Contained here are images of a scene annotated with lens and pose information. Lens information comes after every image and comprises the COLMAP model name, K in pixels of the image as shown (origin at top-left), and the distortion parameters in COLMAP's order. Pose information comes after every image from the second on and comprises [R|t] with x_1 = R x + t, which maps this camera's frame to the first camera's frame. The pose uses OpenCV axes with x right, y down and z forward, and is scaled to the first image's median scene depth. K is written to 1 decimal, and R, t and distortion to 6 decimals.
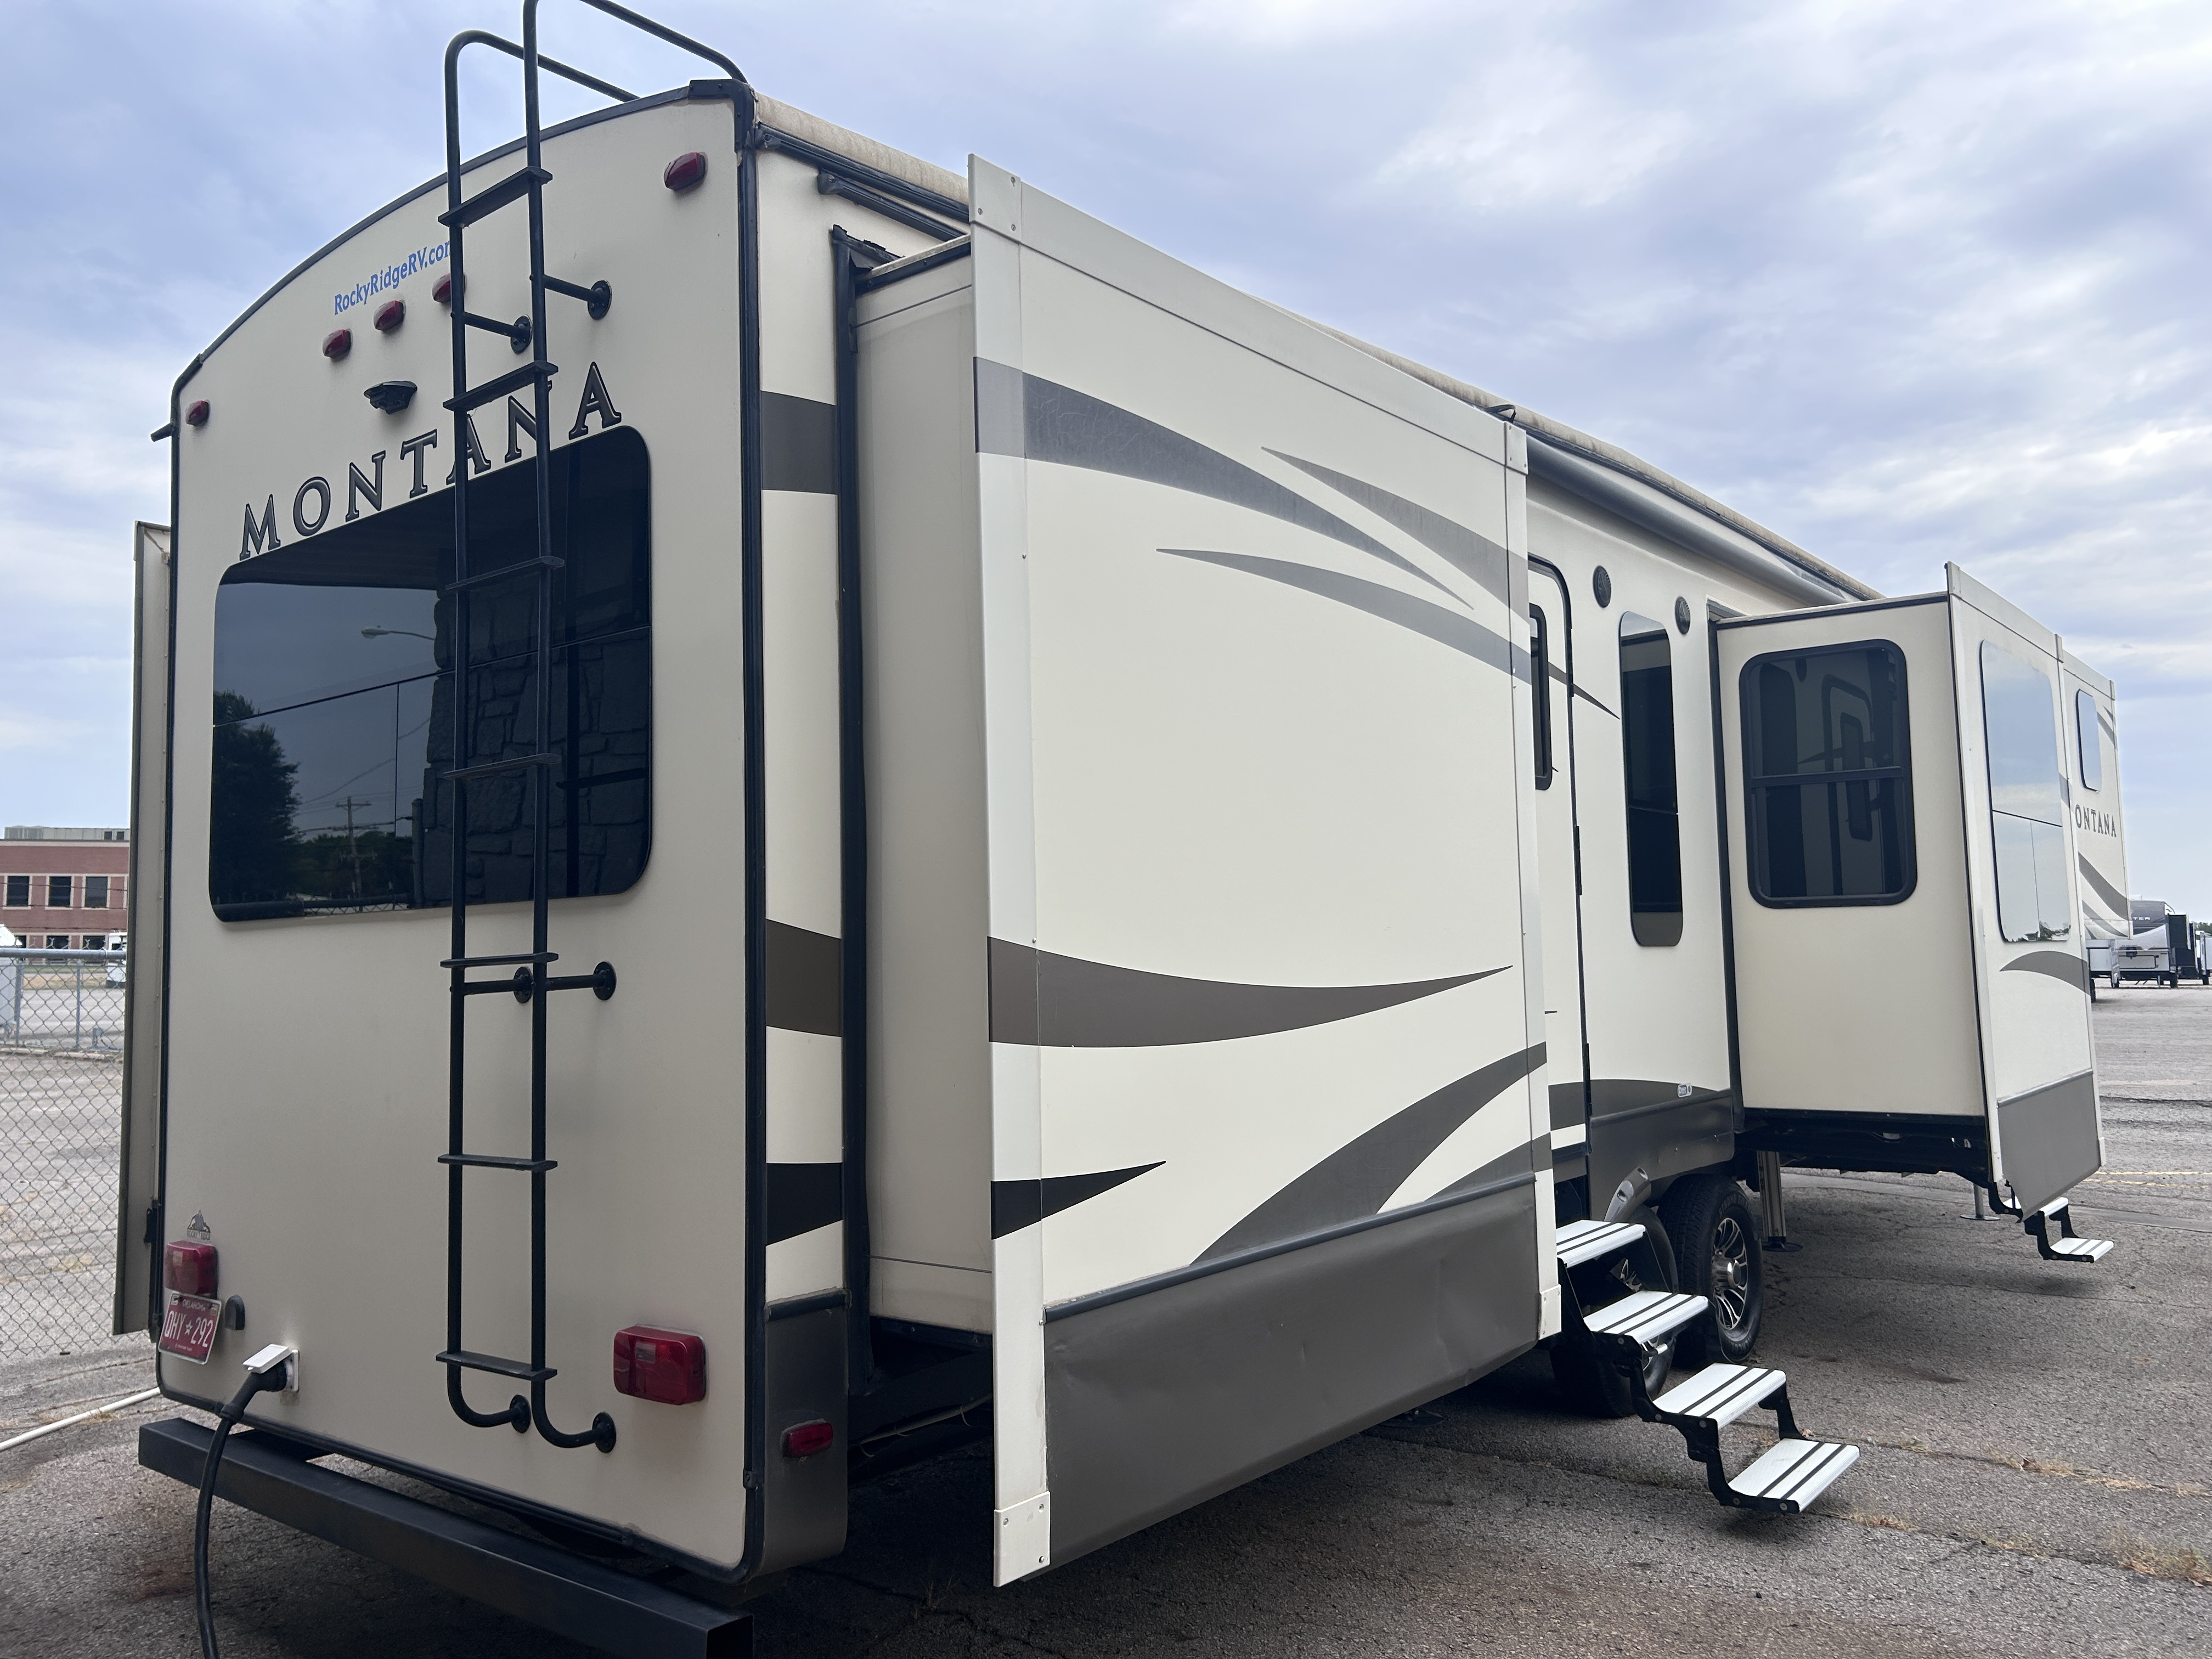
lens RADIAL K [[1679.7, 0, 1100.2], [0, 1679.7, 821.3], [0, 0, 1]] dist [0.034991, -0.034636]
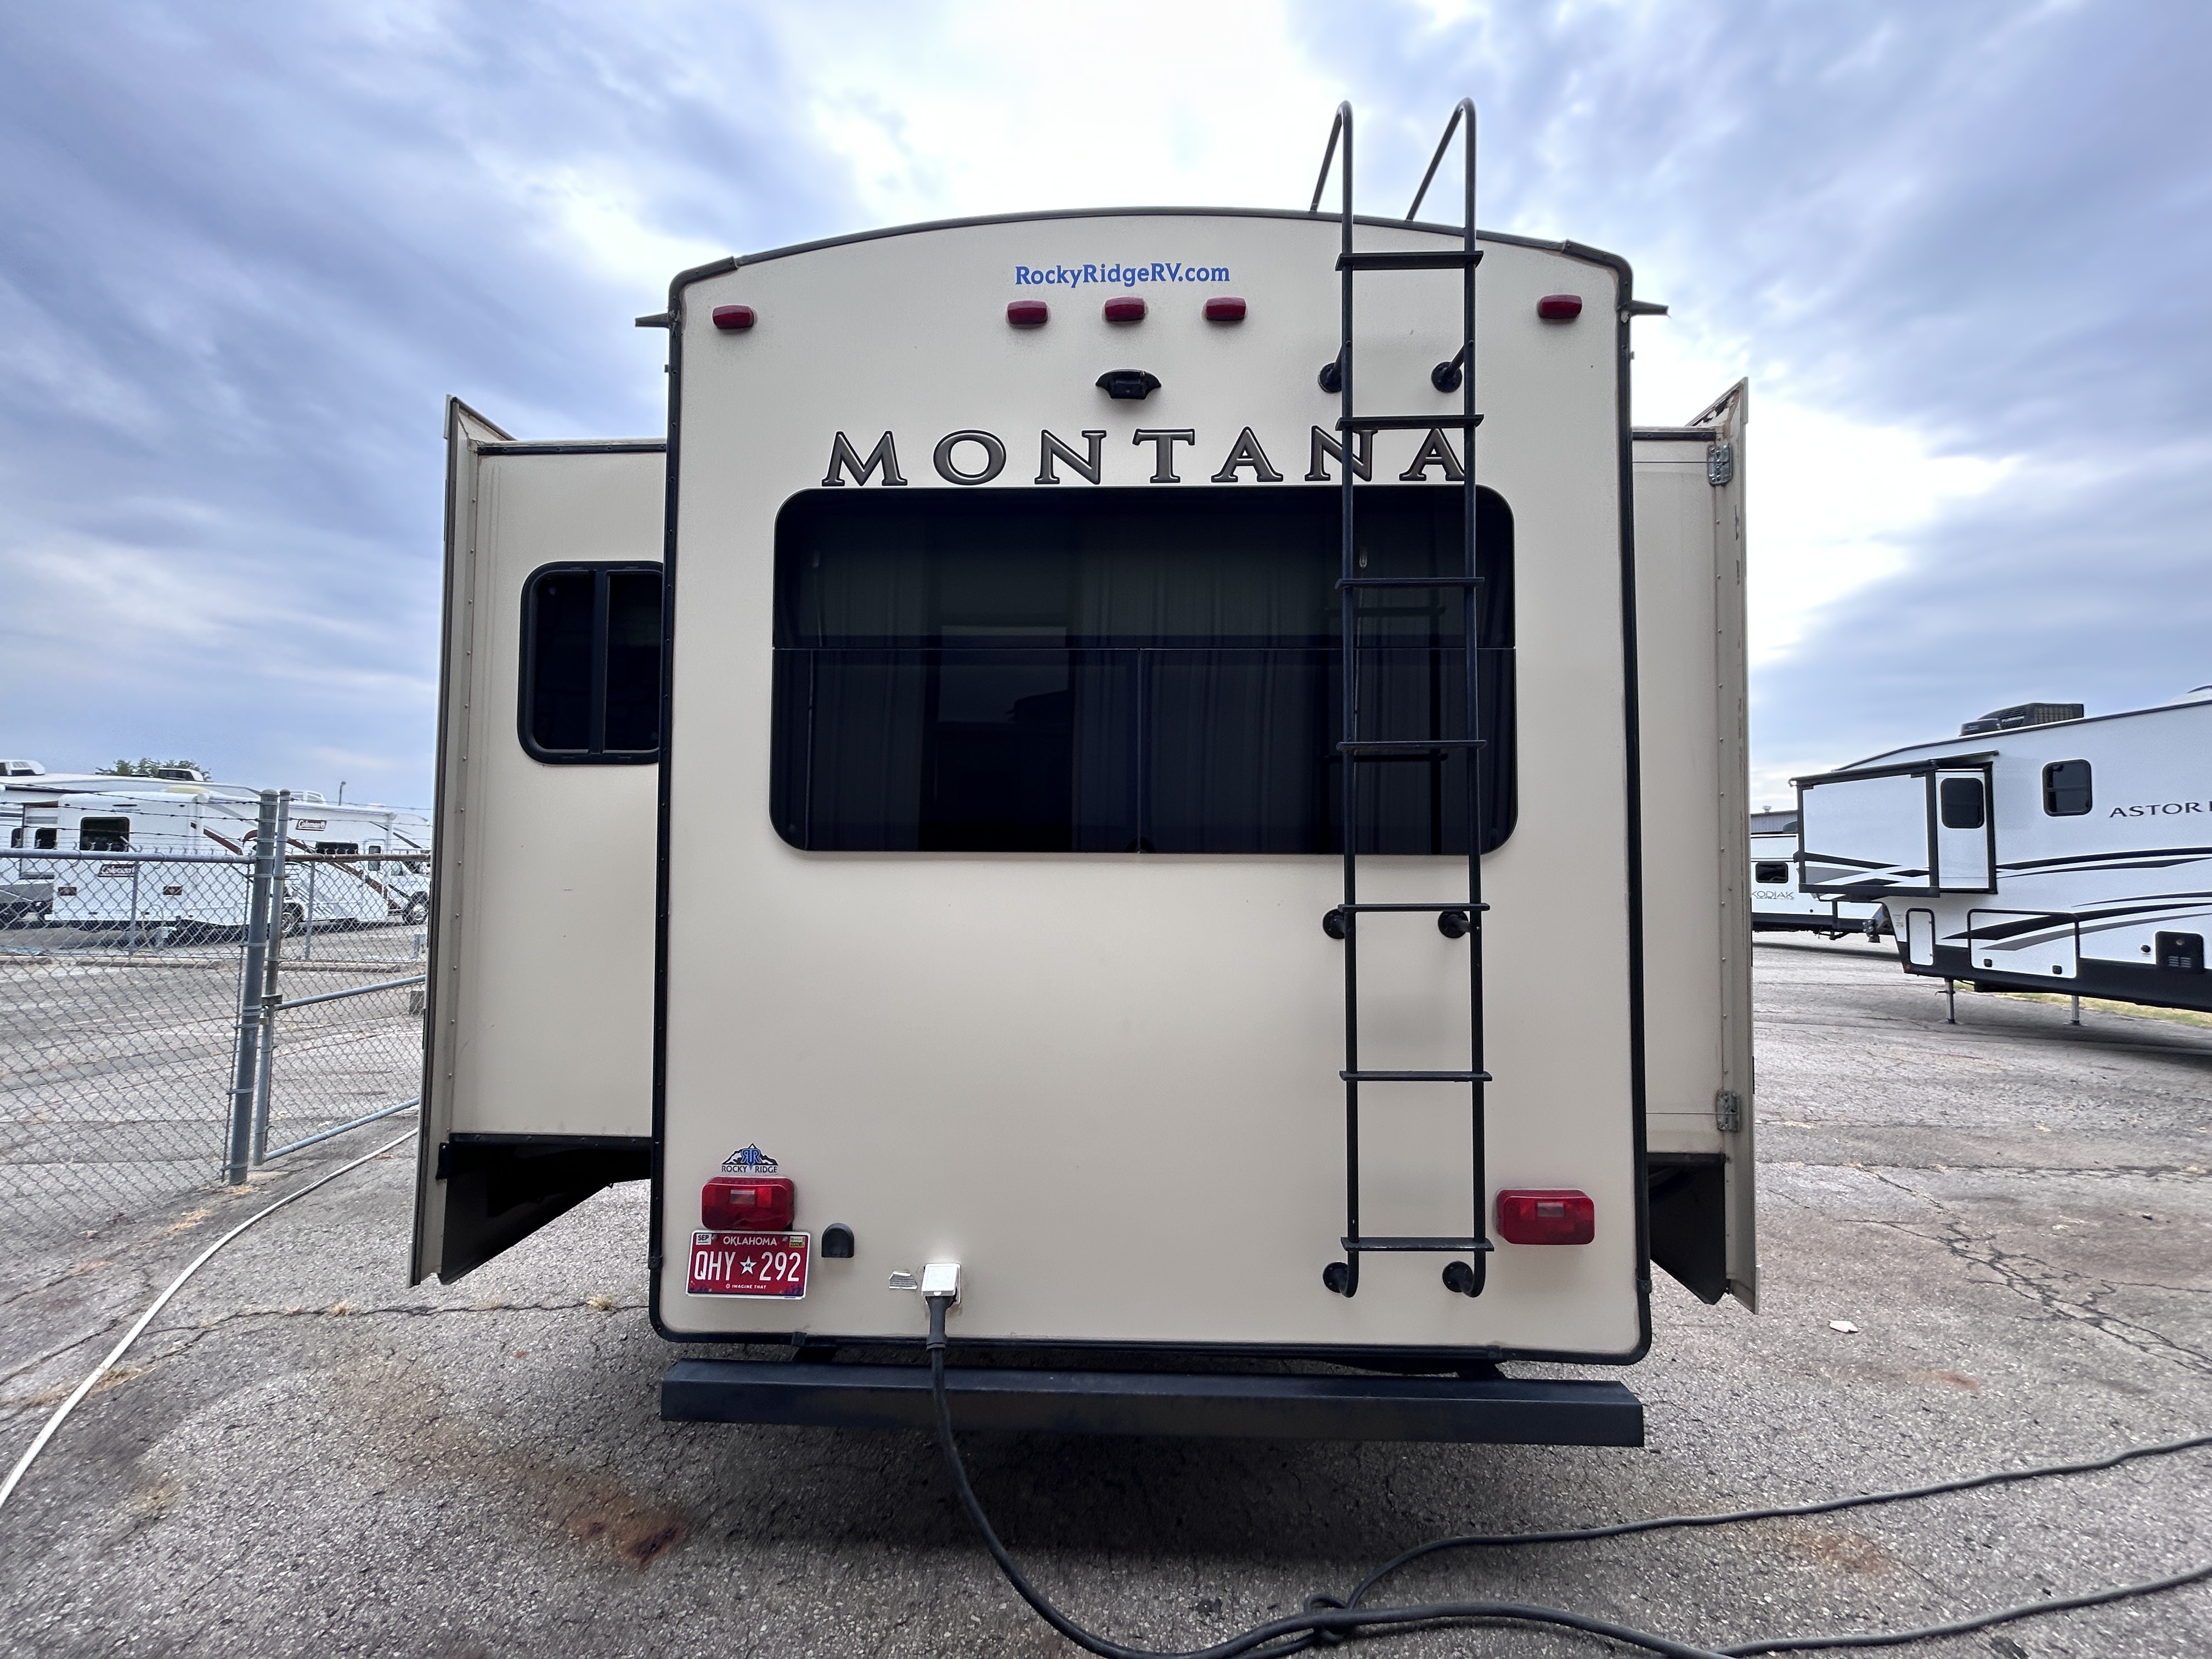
lens RADIAL K [[891.5, 0, 1095.6], [0, 891.5, 823.7], [0, 0, 1]] dist [-0.002080, 0.001321]
pose [[0.794931, 0.053189, 0.604363, -0.791293], [-0.075713, 0.997059, 0.011837, 0.028741], [-0.601957, -0.055167, 0.796621, 0.549974]]
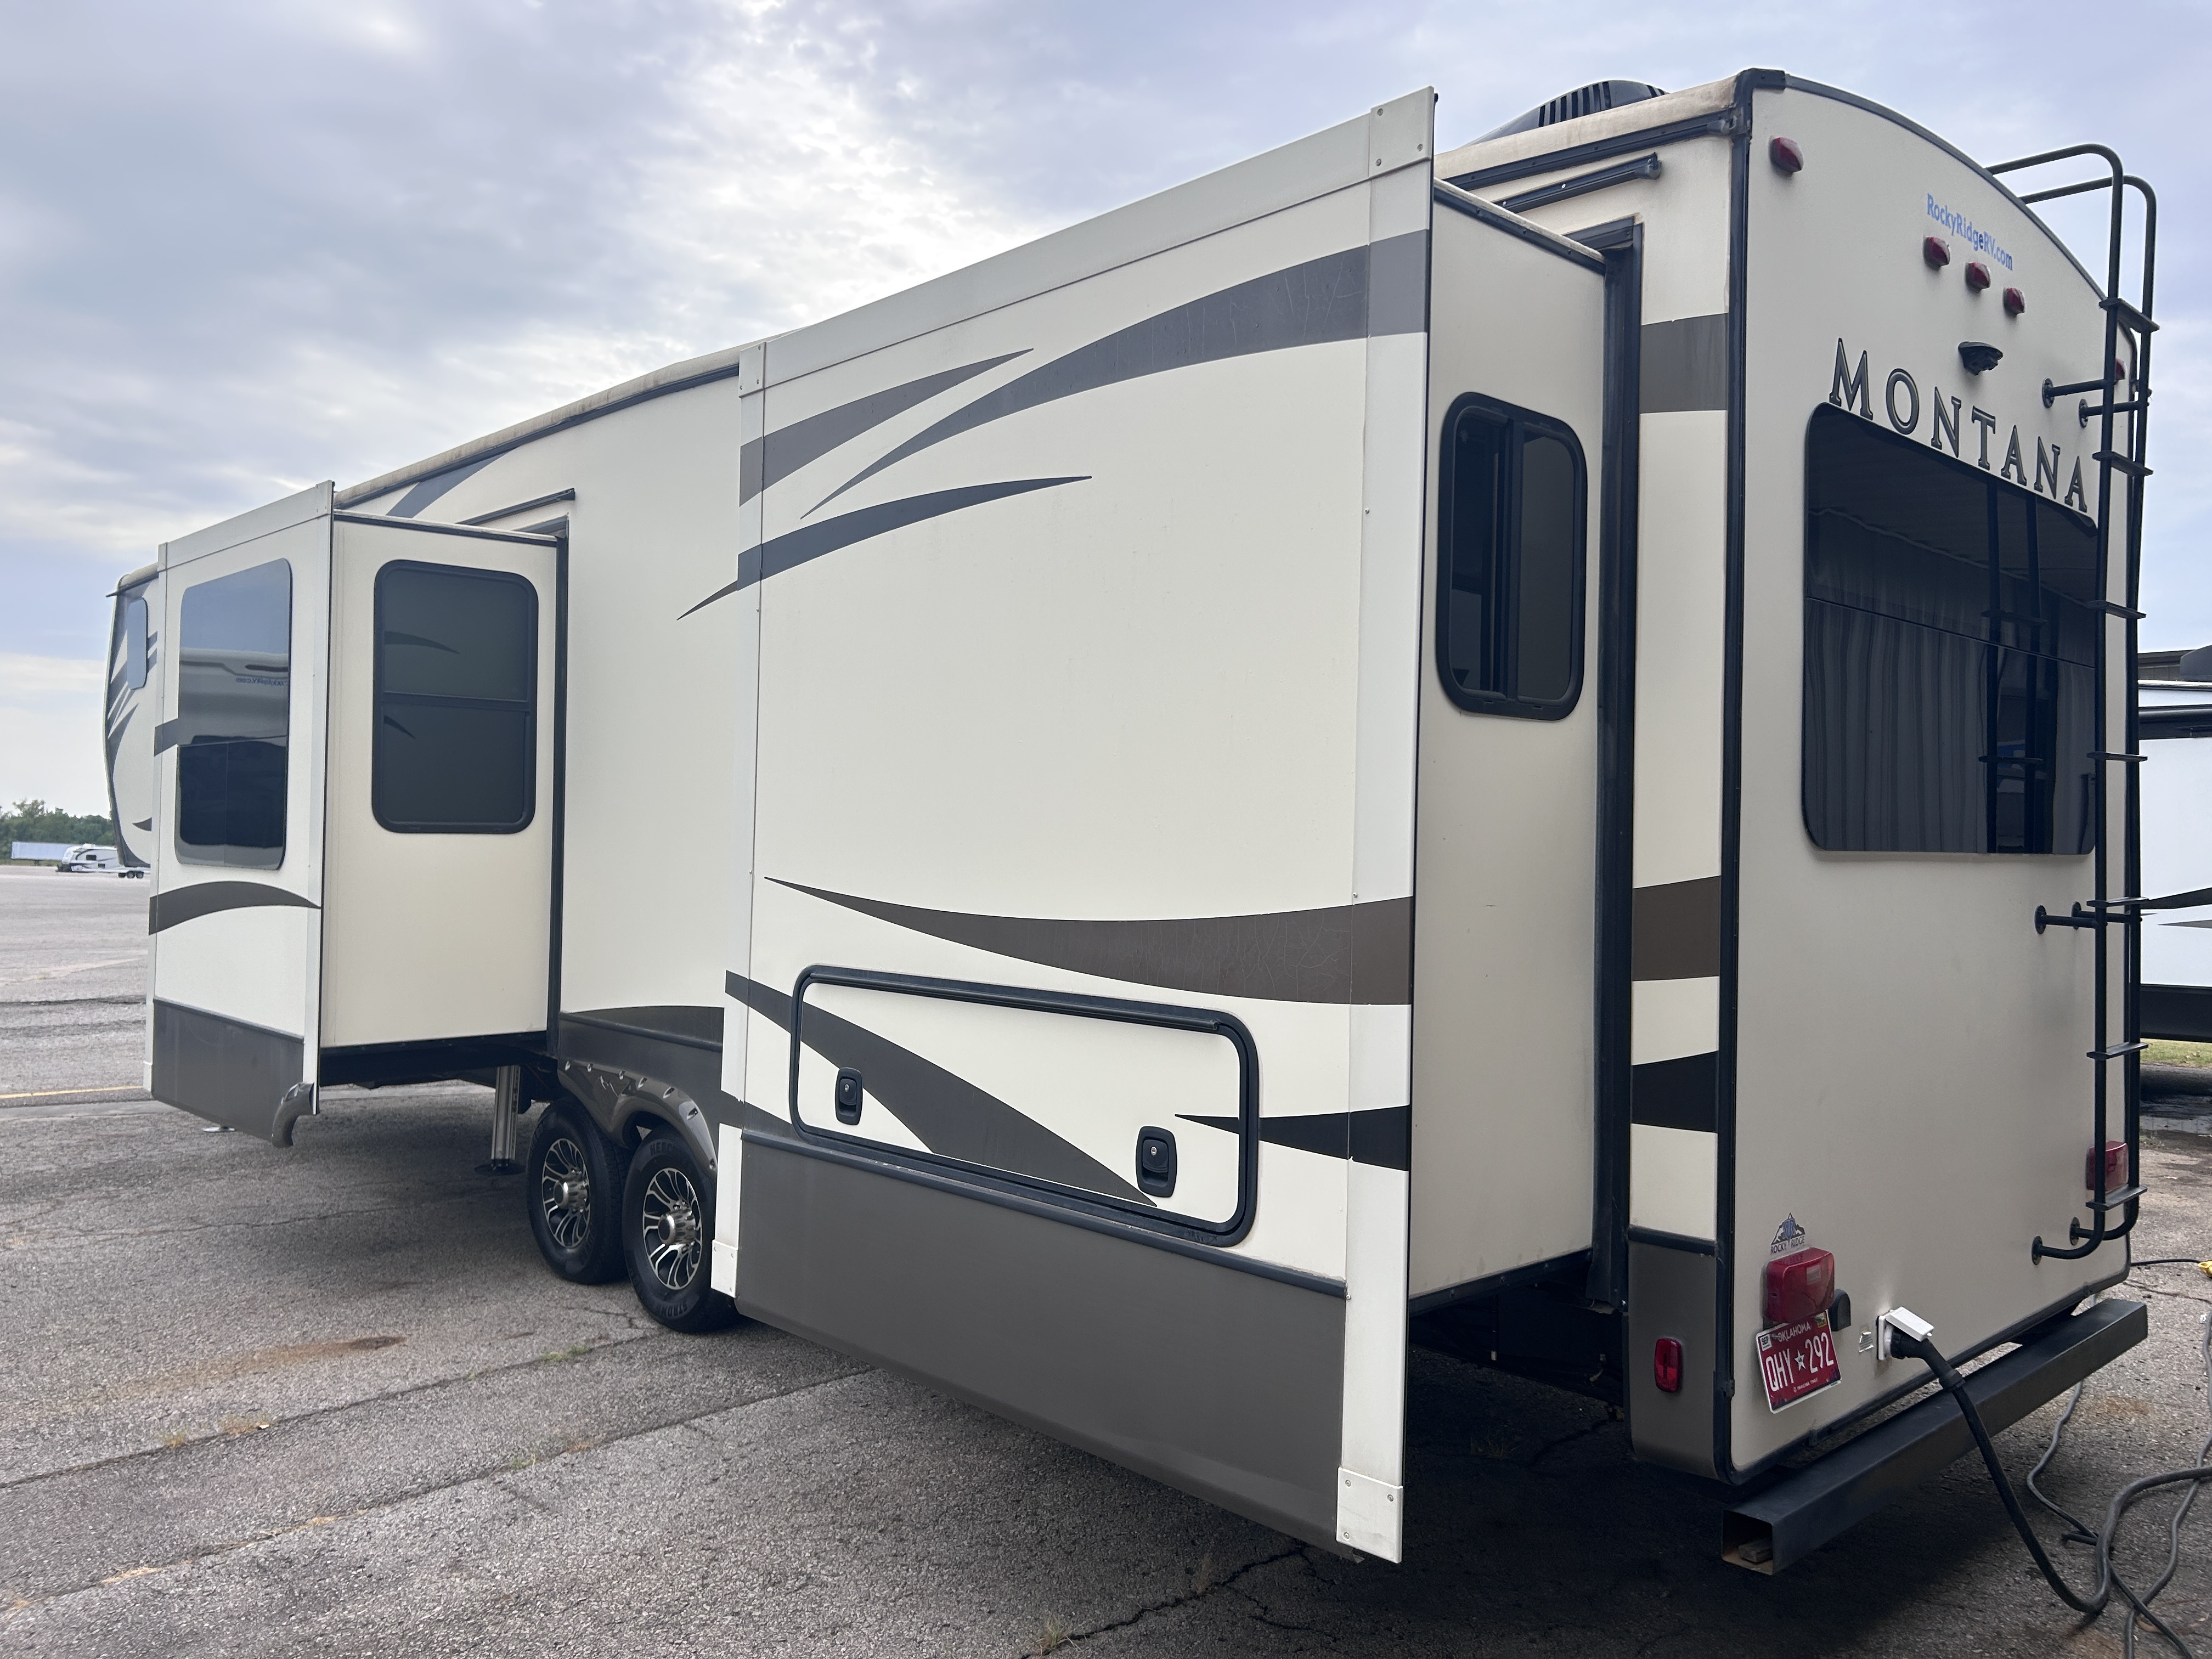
lens RADIAL K [[1679.7, 0, 1114.1], [0, 1679.7, 832.1], [0, 0, 1]] dist [0.034991, -0.034636]
pose [[0.124047, 0.033805, 0.991700, -1.543265], [-0.100589, 0.994700, -0.021325, 0.116170], [-0.987165, -0.097109, 0.126790, 1.398677]]
